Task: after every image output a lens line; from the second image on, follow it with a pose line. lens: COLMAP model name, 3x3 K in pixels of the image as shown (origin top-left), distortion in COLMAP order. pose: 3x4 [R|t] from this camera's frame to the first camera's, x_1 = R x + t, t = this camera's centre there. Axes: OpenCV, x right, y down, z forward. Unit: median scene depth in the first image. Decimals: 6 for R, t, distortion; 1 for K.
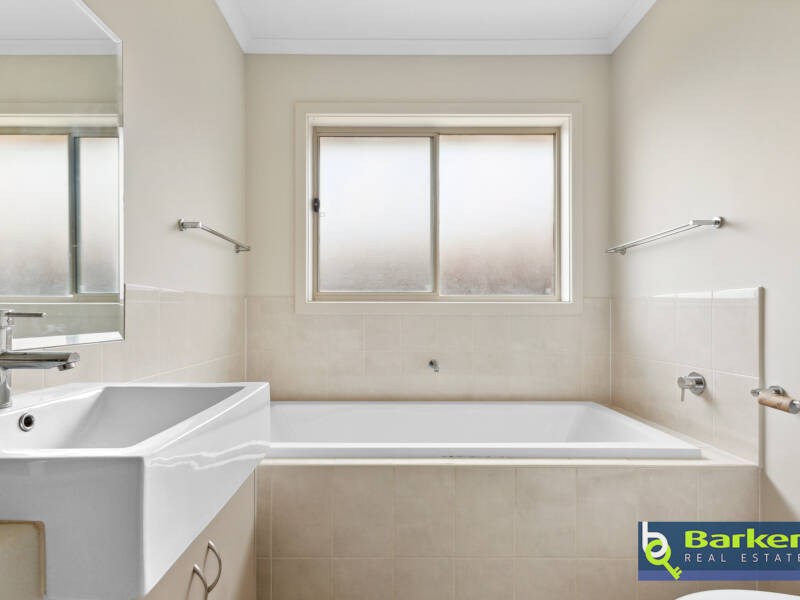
lens RADIAL K [[419.7, 0, 390.8], [0, 419.7, 310.7], [0, 0, 1]] dist [0.000480, 0.000088]
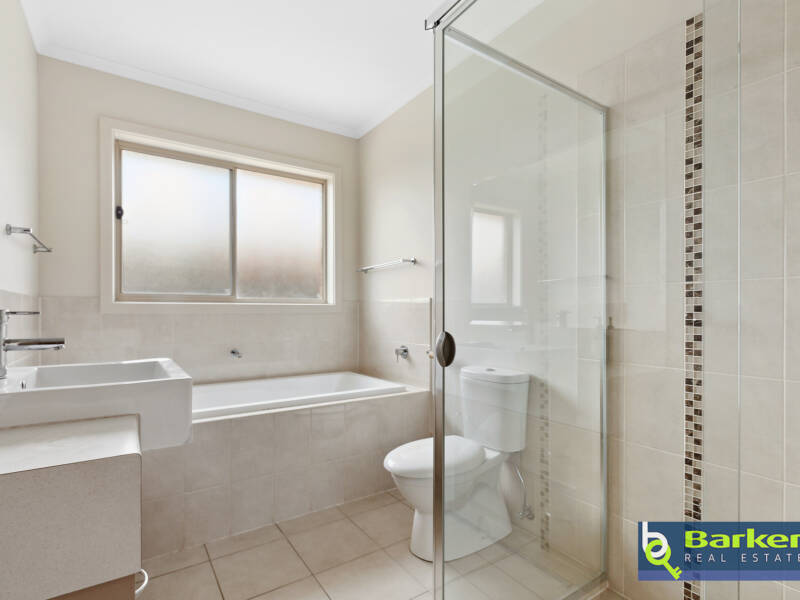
lens RADIAL K [[419.7, 0, 390.8], [0, 419.7, 310.7], [0, 0, 1]] dist [0.000480, 0.000088]
pose [[0.833422, -0.002123, 0.552633, -0.200904], [-0.000306, 0.999991, 0.004302, -0.003833], [-0.552637, -0.003754, 0.833414, -0.302256]]
